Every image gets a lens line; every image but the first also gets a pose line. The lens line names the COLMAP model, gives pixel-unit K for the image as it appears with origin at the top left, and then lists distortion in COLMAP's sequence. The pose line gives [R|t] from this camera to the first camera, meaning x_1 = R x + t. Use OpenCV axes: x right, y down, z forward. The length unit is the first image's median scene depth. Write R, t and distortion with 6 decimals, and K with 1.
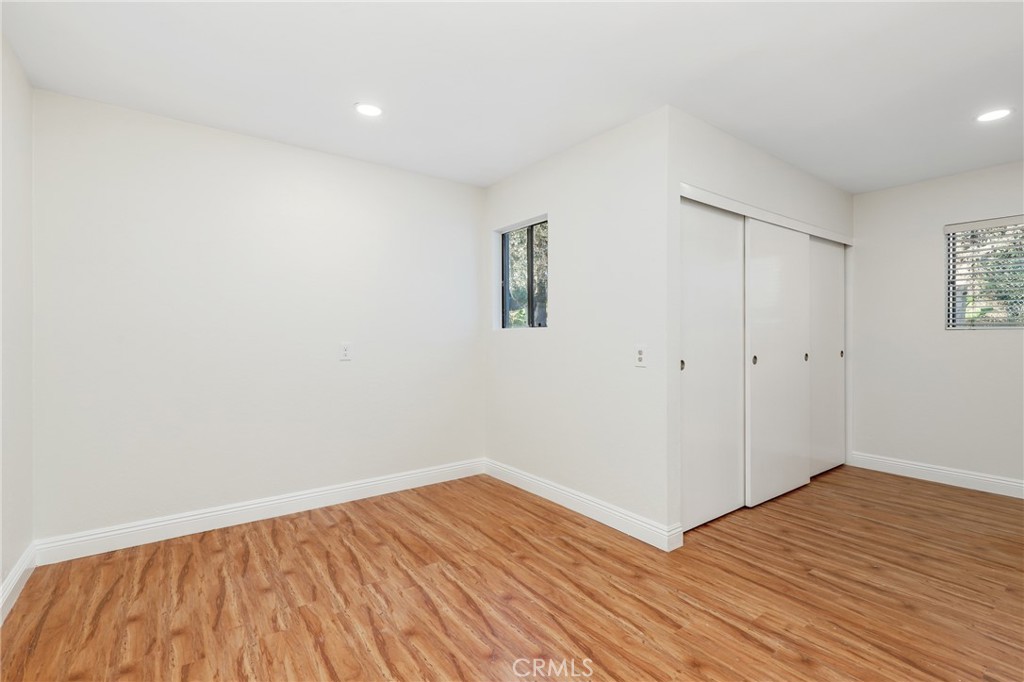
lens RADIAL K [[469.9, 0, 513.3], [0, 469.9, 334.1], [0, 0, 1]] dist [-0.002839, -0.000365]
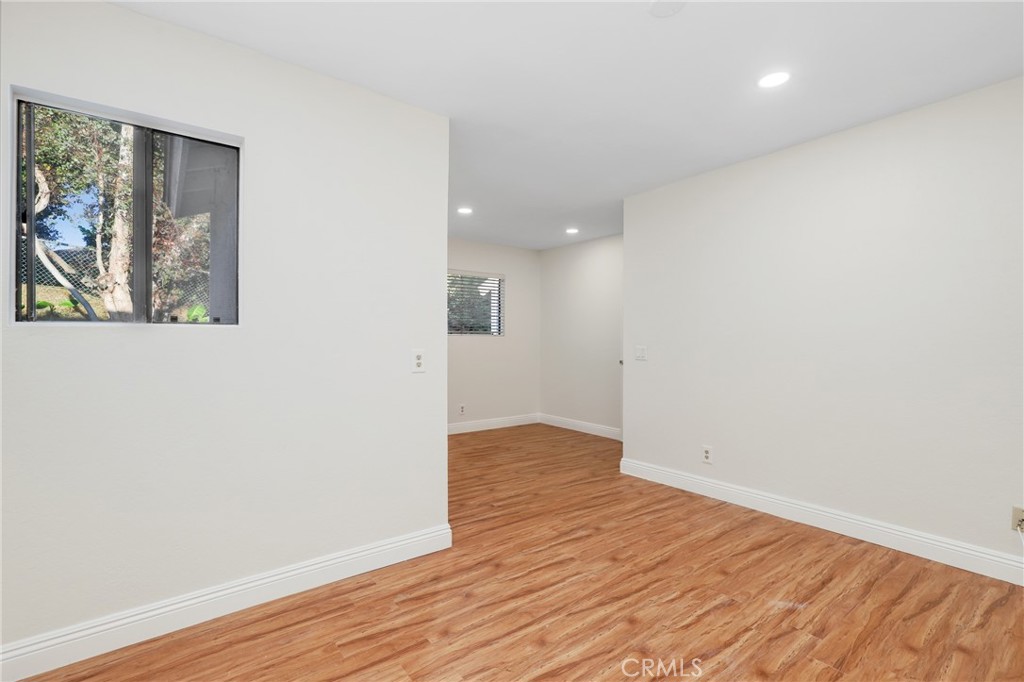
lens RADIAL K [[469.9, 0, 522.6], [0, 469.9, 343.4], [0, 0, 1]] dist [-0.002839, -0.000365]
pose [[-0.026691, -0.009772, 0.999596, -0.793805], [-0.003958, 0.999945, 0.009670, 0.002286], [-0.999636, -0.003698, -0.026728, 0.969200]]
